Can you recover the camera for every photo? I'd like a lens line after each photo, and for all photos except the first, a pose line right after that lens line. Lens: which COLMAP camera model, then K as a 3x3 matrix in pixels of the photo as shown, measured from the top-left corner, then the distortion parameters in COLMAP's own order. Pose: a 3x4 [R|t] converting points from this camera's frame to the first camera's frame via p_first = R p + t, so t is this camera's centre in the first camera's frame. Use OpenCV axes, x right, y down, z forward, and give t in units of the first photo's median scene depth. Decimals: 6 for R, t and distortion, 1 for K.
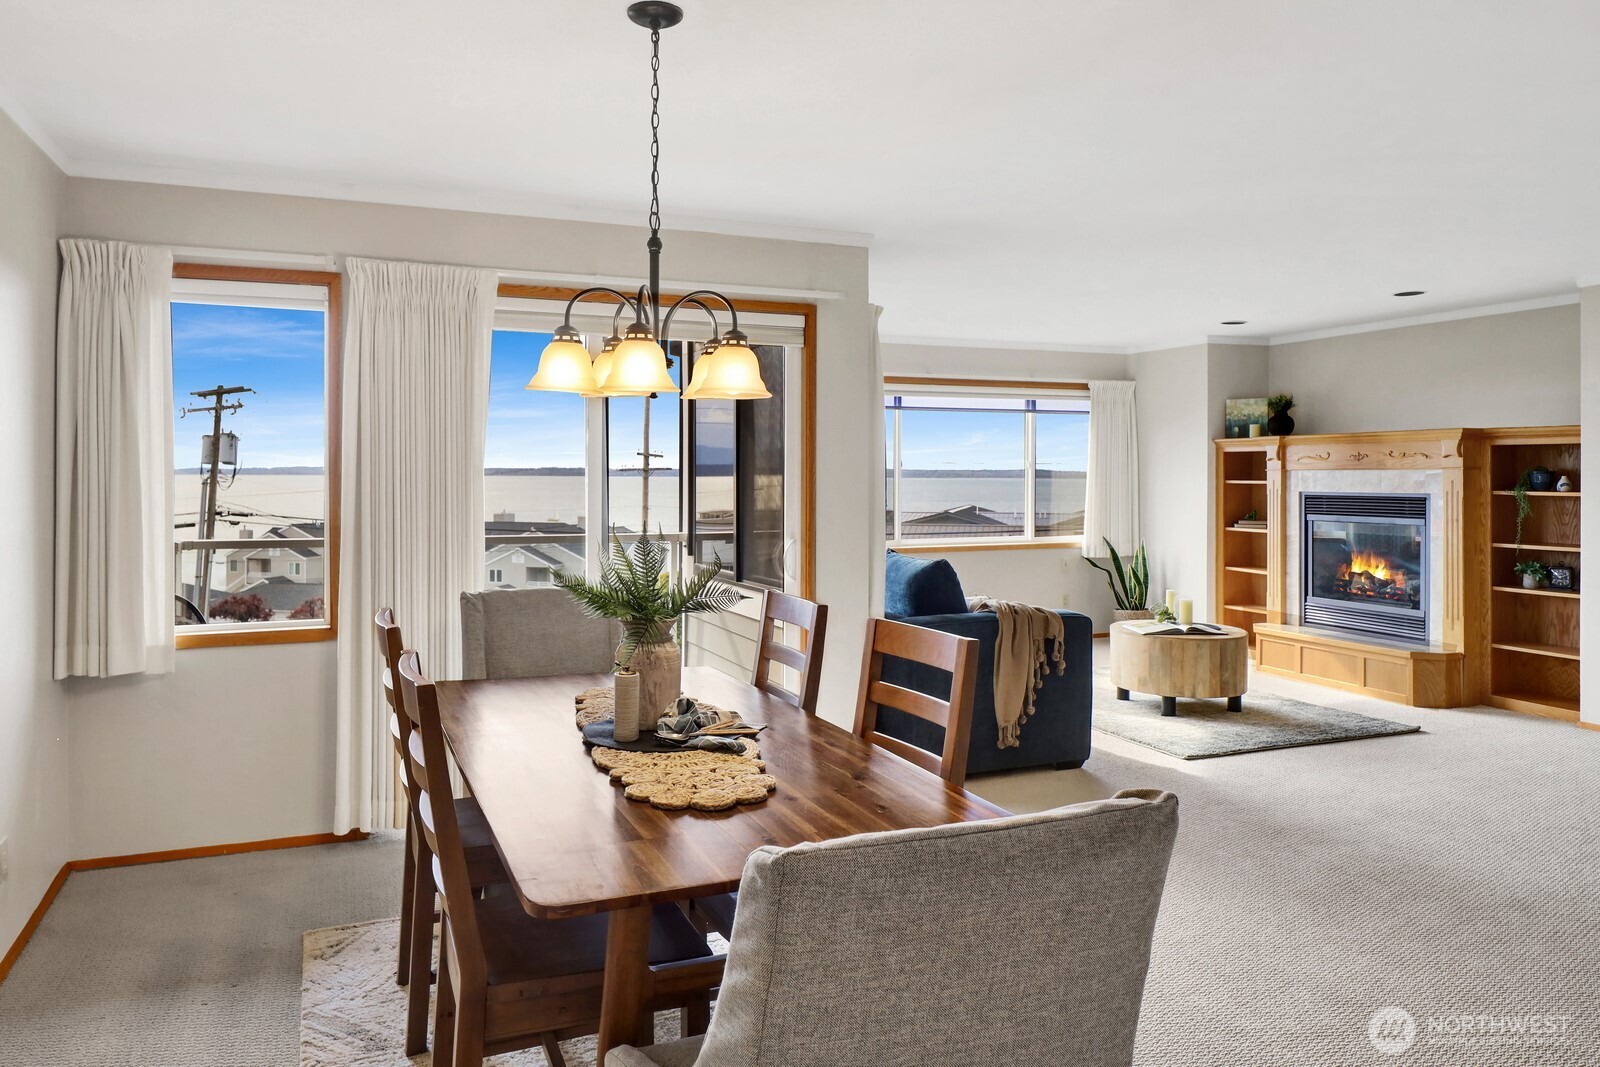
lens RADIAL K [[1129.2, 0, 773.0], [0, 1129.2, 480.4], [0, 0, 1]] dist [0.012096, -0.007579]
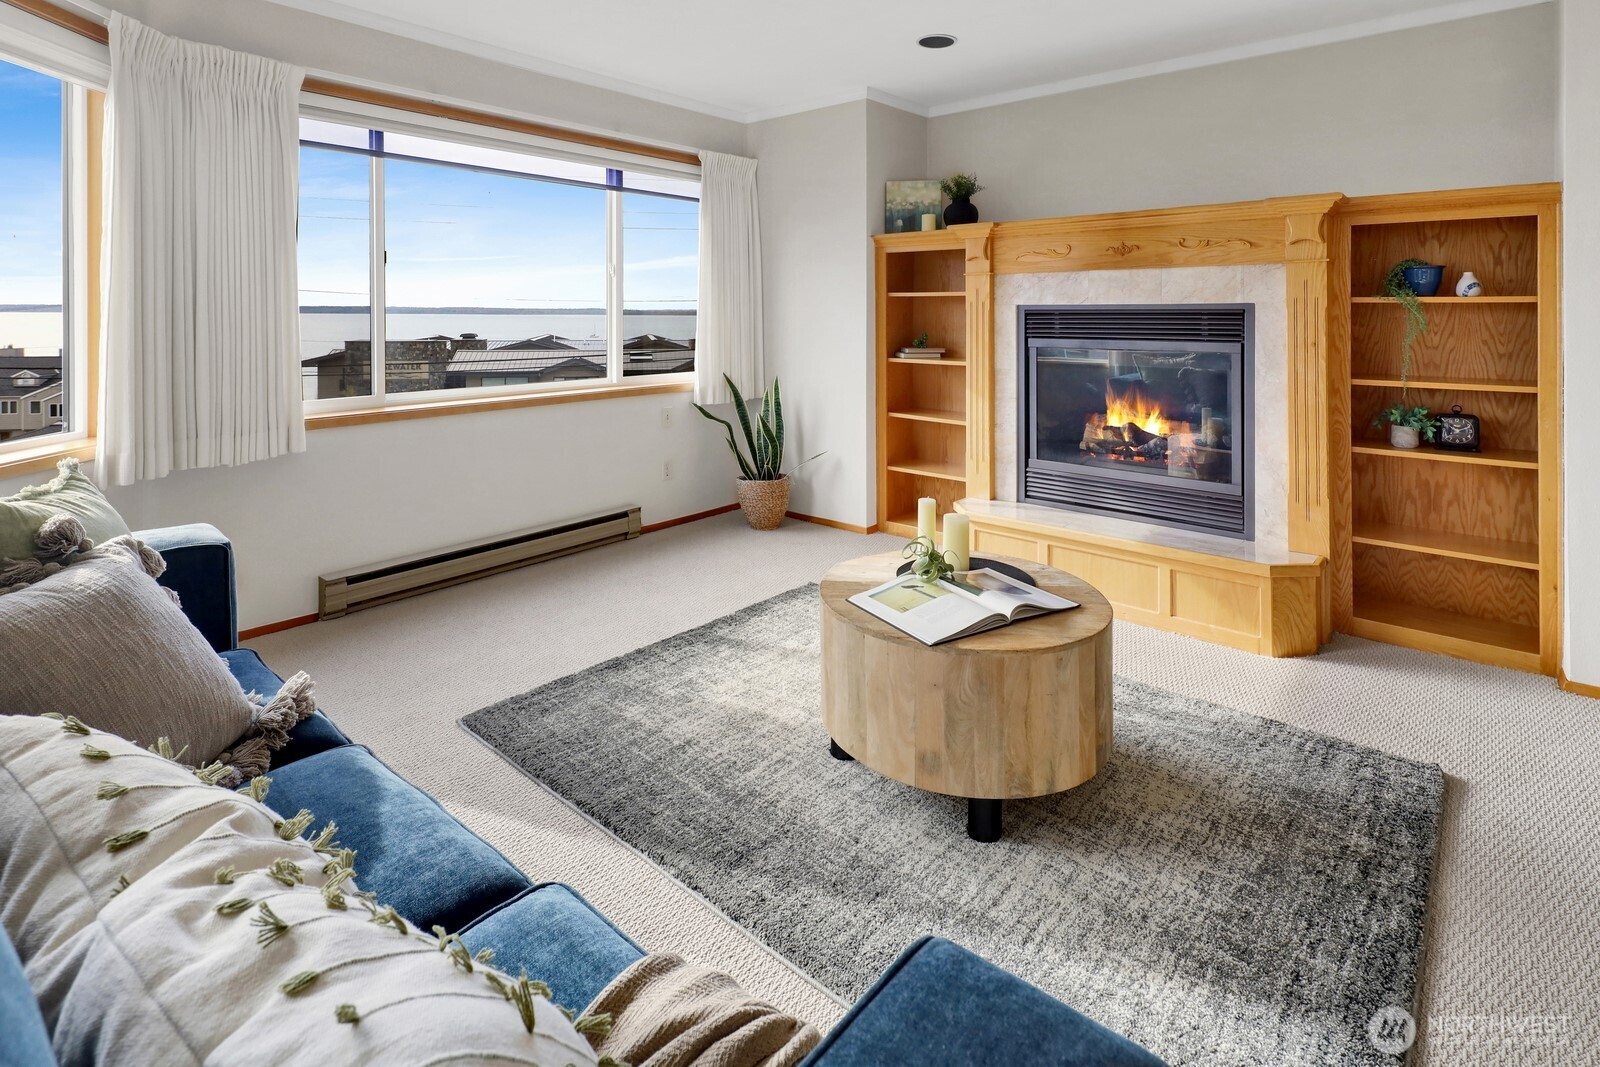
lens RADIAL K [[800.5, 0, 808.6], [0, 800.5, 329.4], [0, 0, 1]] dist [0.013596, -0.005293]
pose [[0.885204, -0.007361, 0.465145, 0.134937], [0.000306, 0.999884, 0.015240, 0.018003], [-0.465203, -0.013348, 0.885104, 0.655358]]
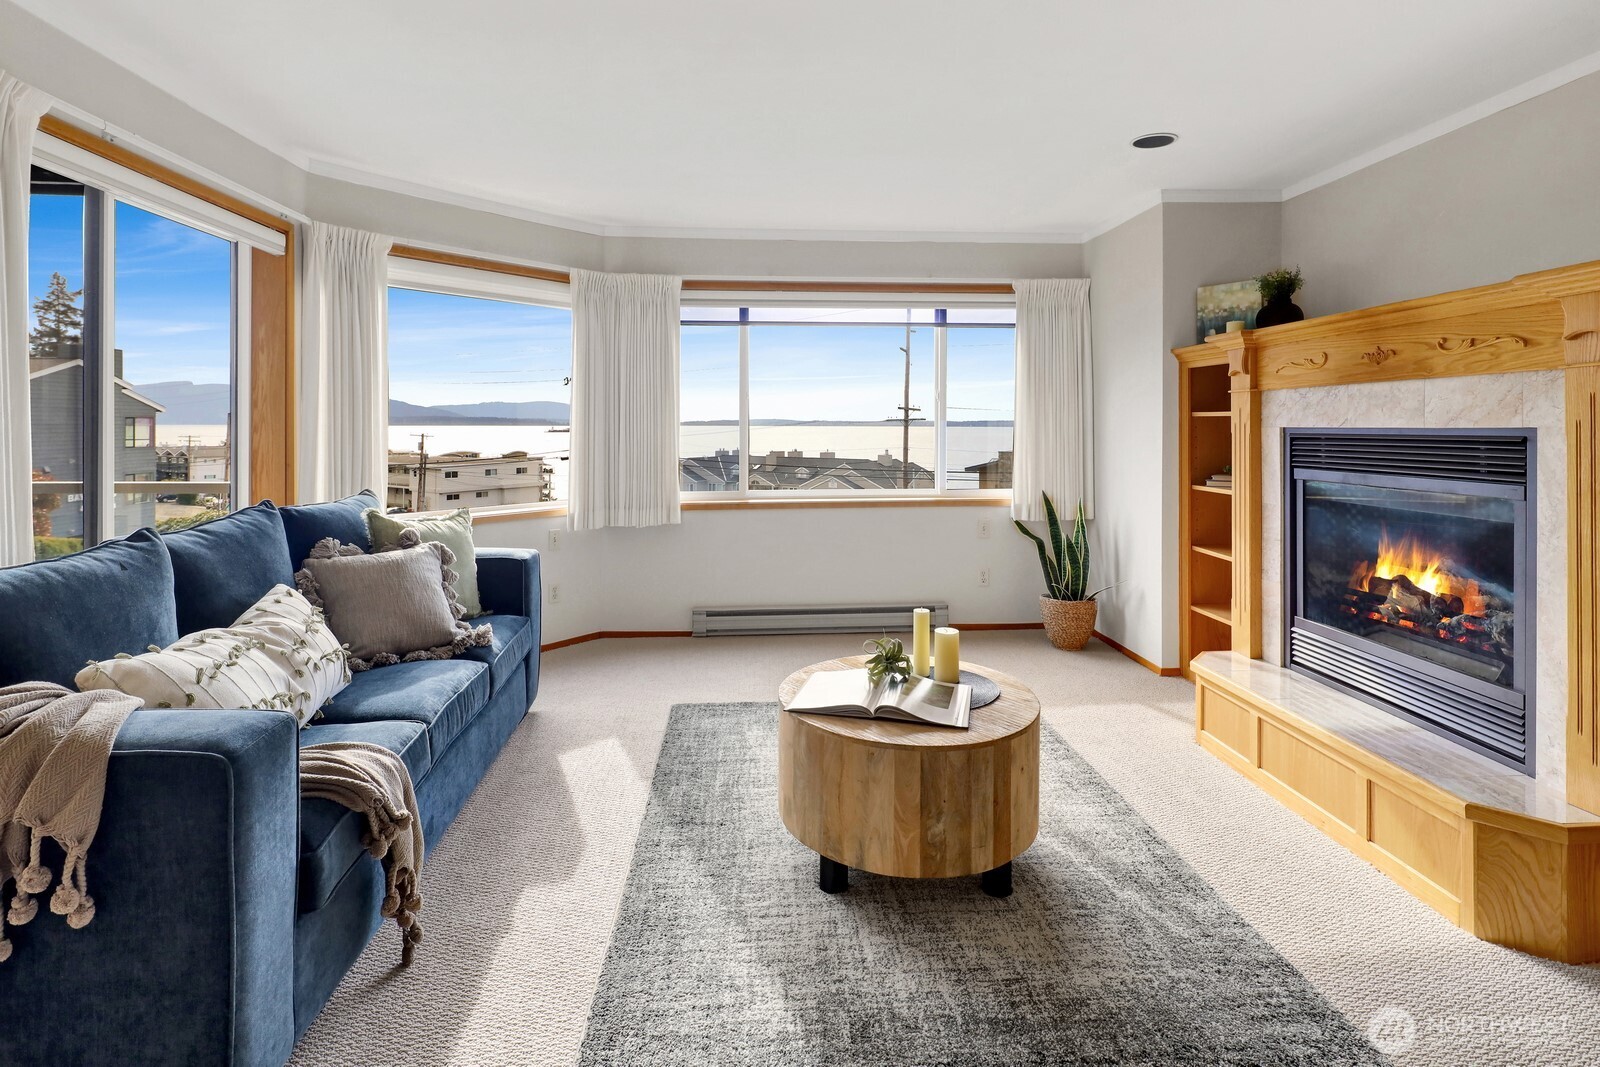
lens RADIAL K [[800.5, 0, 790.2], [0, 800.5, 422.0], [0, 0, 1]] dist [0.013596, -0.005293]
pose [[0.950592, -0.002170, -0.310435, 0.370912], [-0.000787, 0.999956, -0.009400, 0.011778], [0.310441, 0.009180, 0.950548, 0.565968]]
